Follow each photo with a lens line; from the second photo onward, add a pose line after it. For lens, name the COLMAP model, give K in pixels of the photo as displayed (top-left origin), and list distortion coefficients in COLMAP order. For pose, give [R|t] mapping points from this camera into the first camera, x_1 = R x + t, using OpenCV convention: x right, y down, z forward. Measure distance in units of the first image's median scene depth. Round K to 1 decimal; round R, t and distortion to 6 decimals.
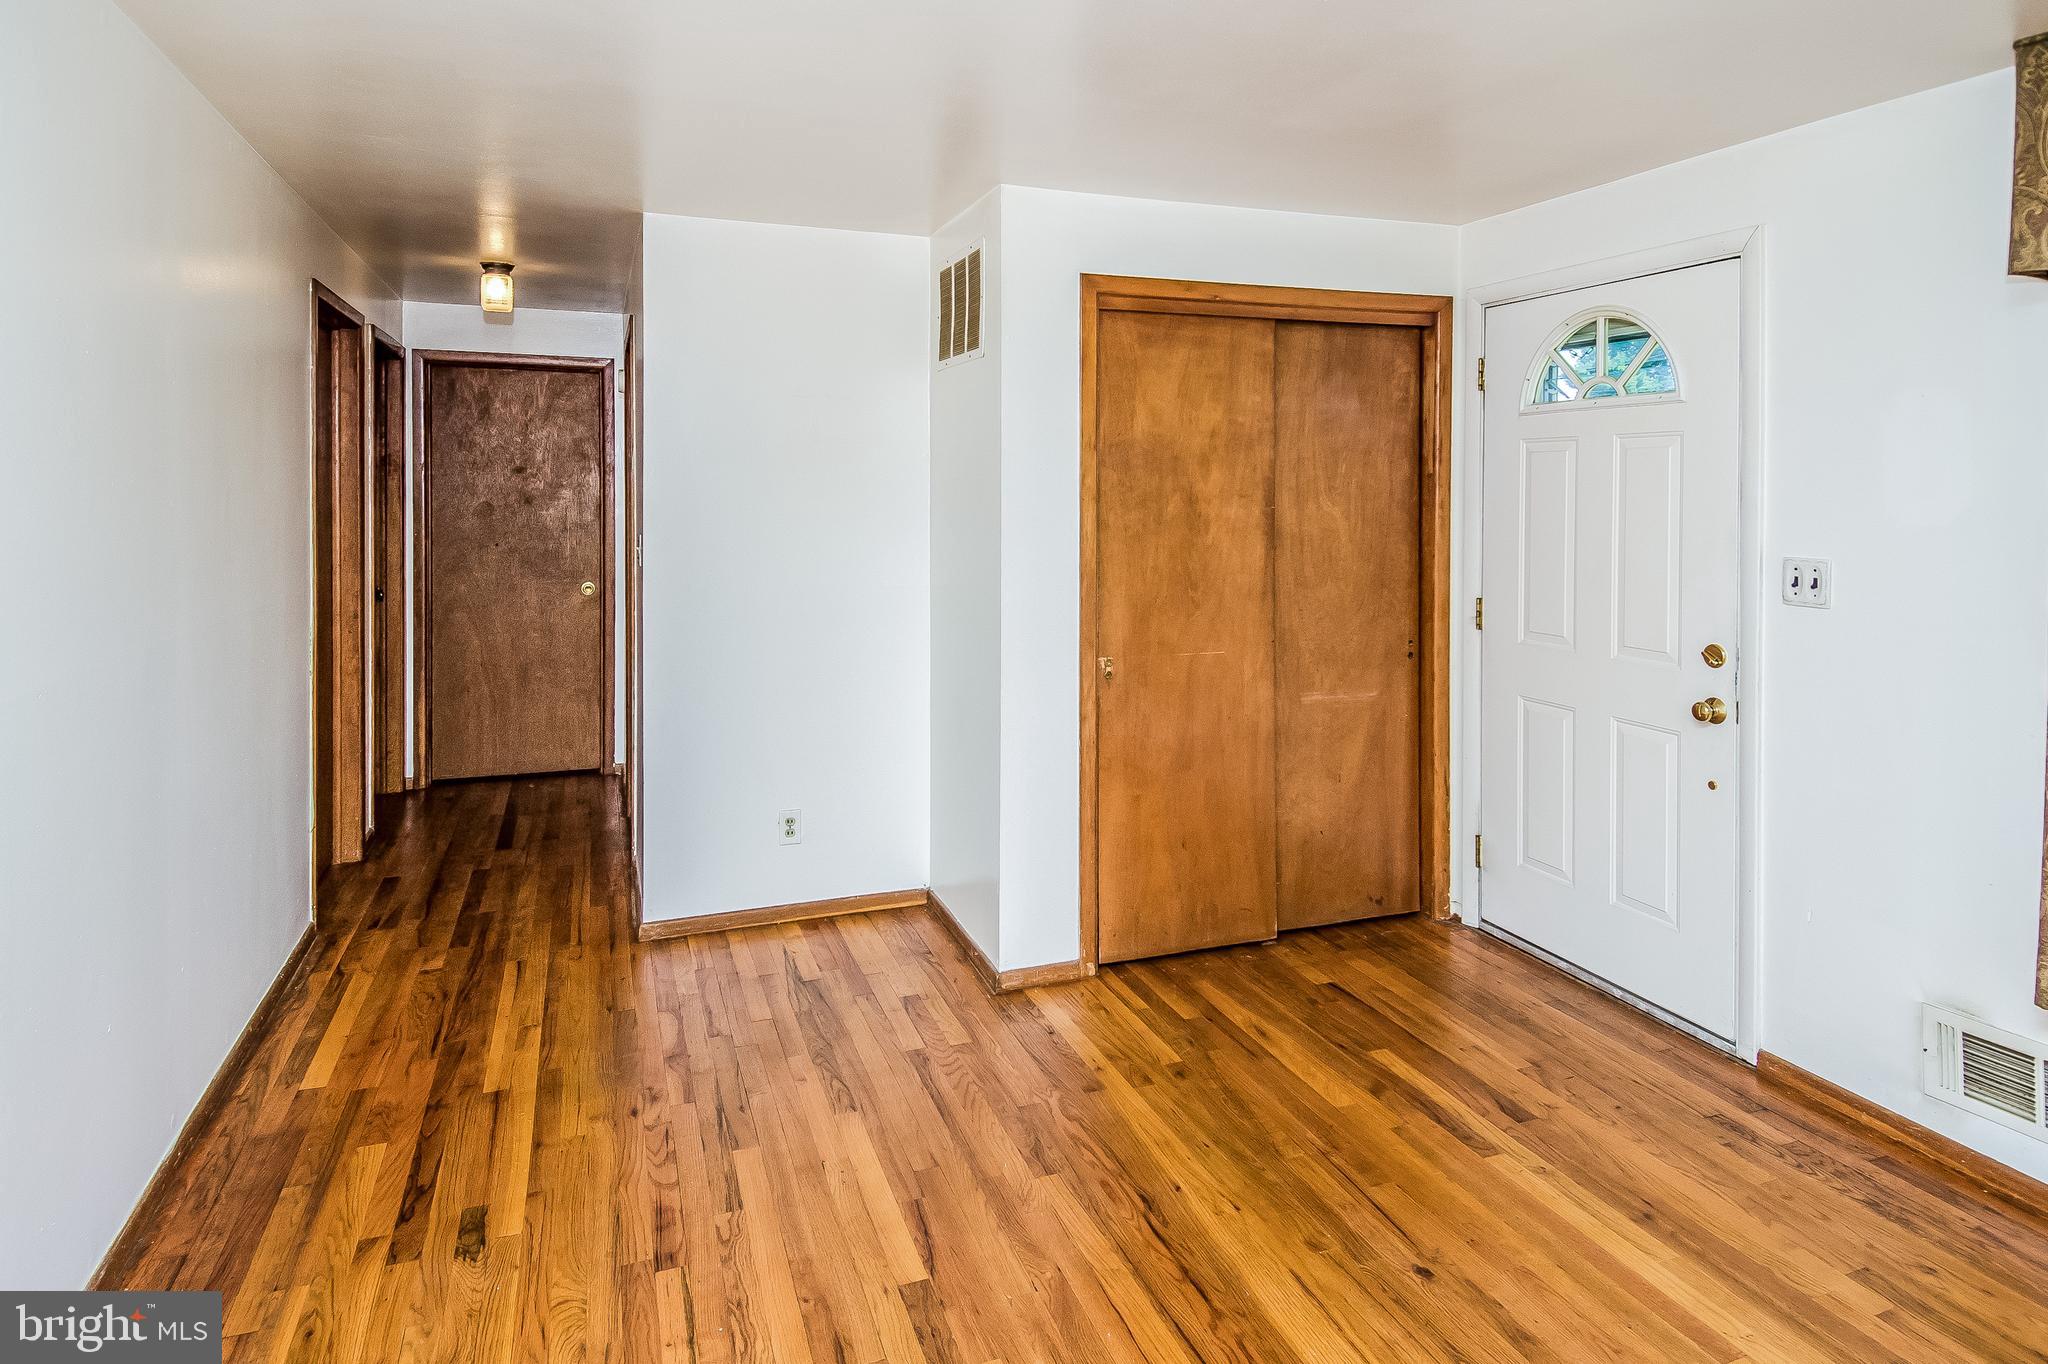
lens RADIAL K [[1165.4, 0, 1057.3], [0, 1165.4, 497.8], [0, 0, 1]] dist [0.009467, -0.002765]
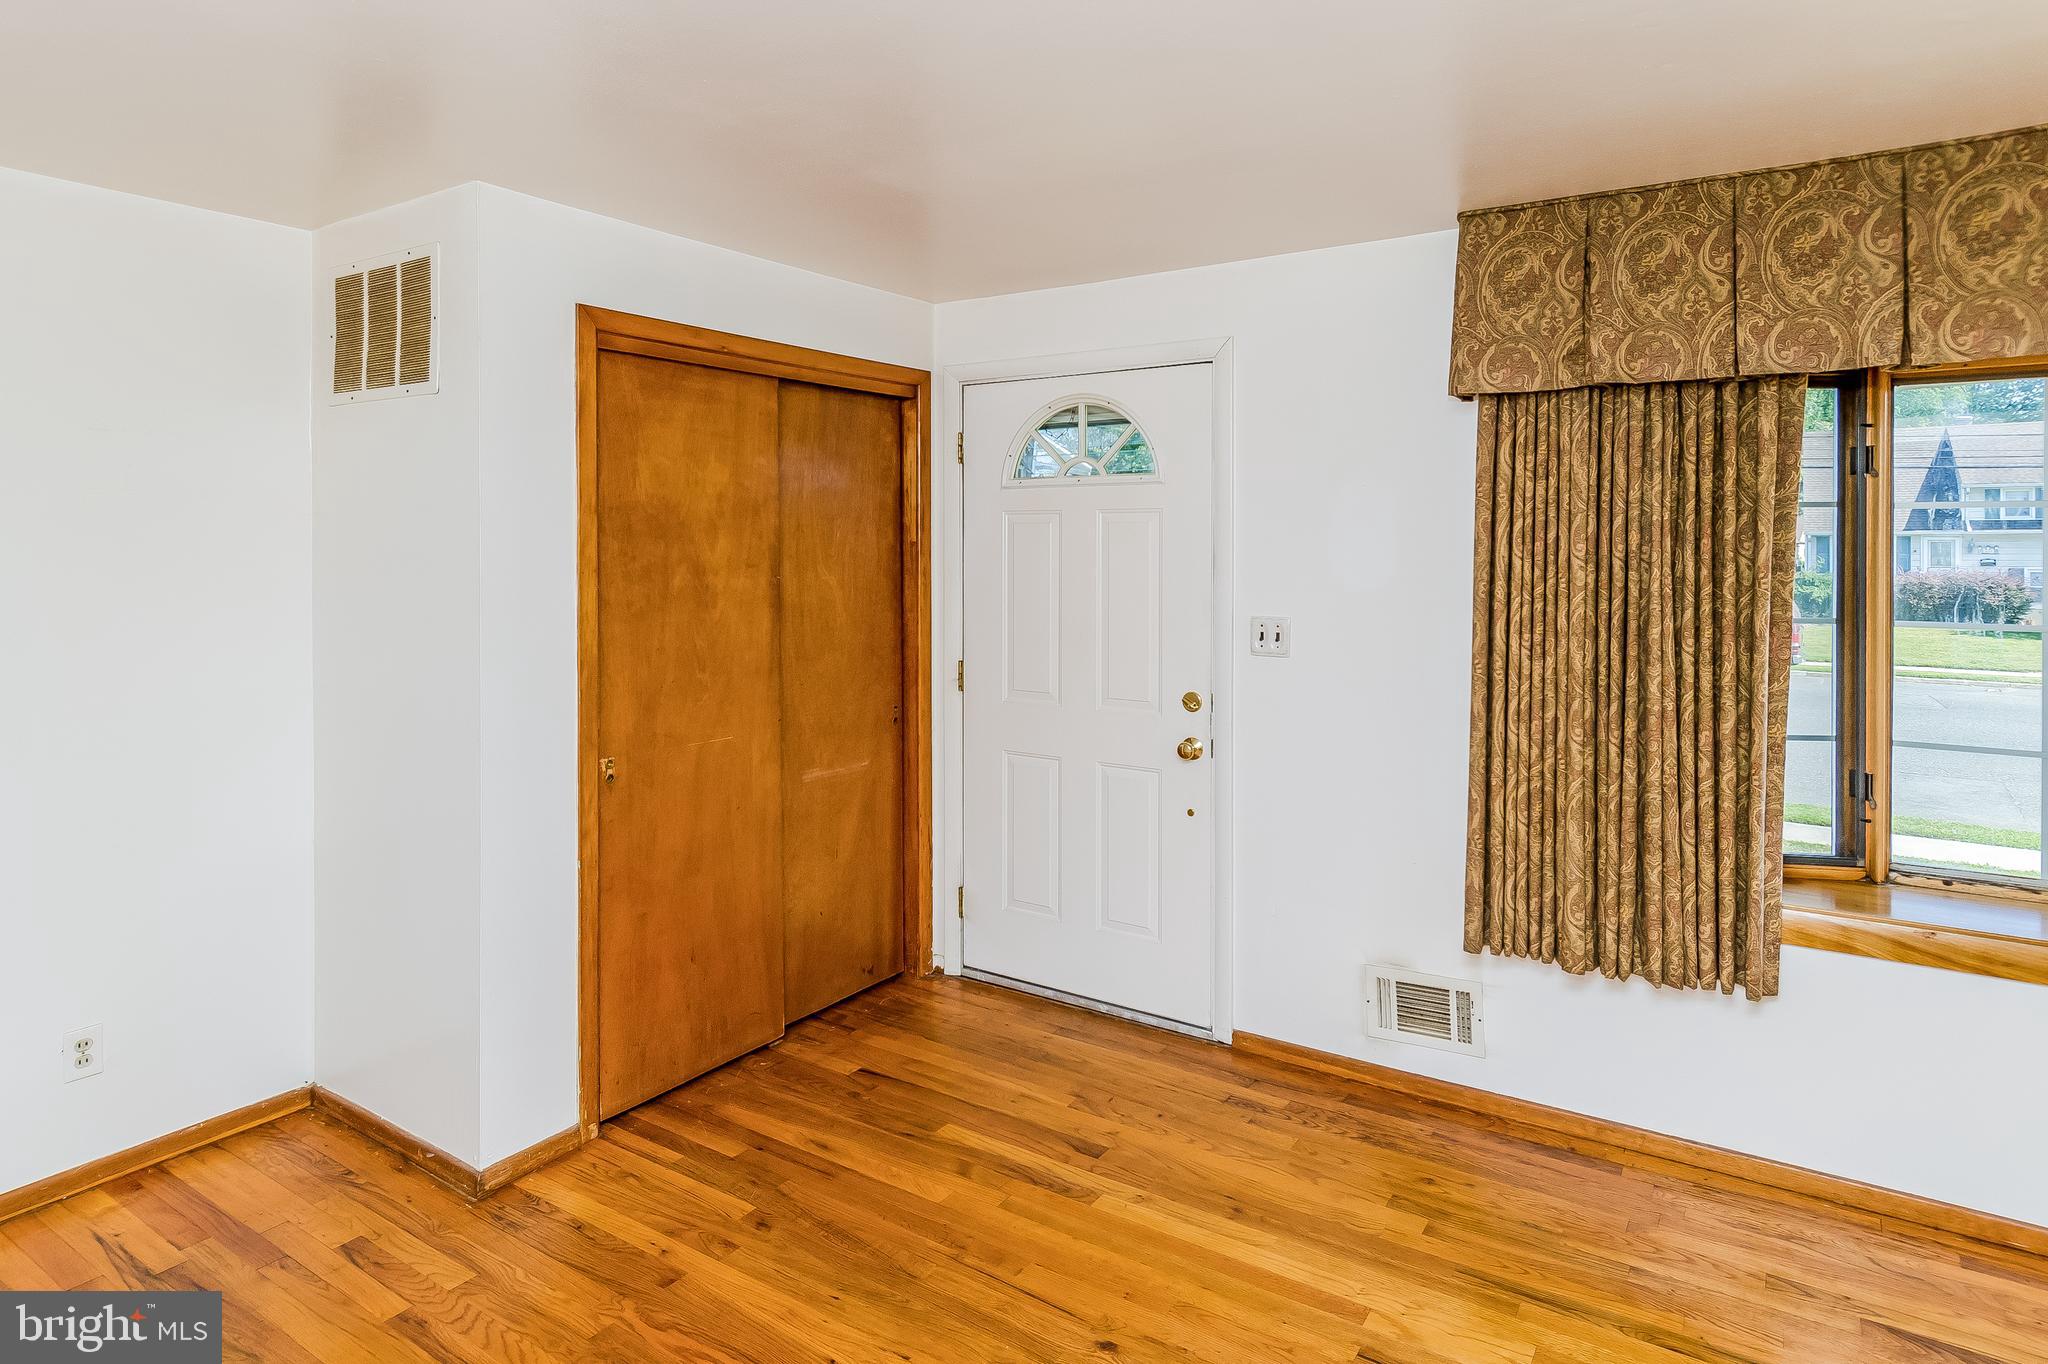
lens RADIAL K [[1115.4, 0, 1038.0], [0, 1115.4, 563.7], [0, 0, 1]] dist [0.017988, -0.006784]
pose [[0.817601, -0.009685, 0.575704, -0.172427], [0.006629, 0.999951, 0.007407, -0.009223], [-0.575748, -0.002239, 0.817624, 0.154164]]
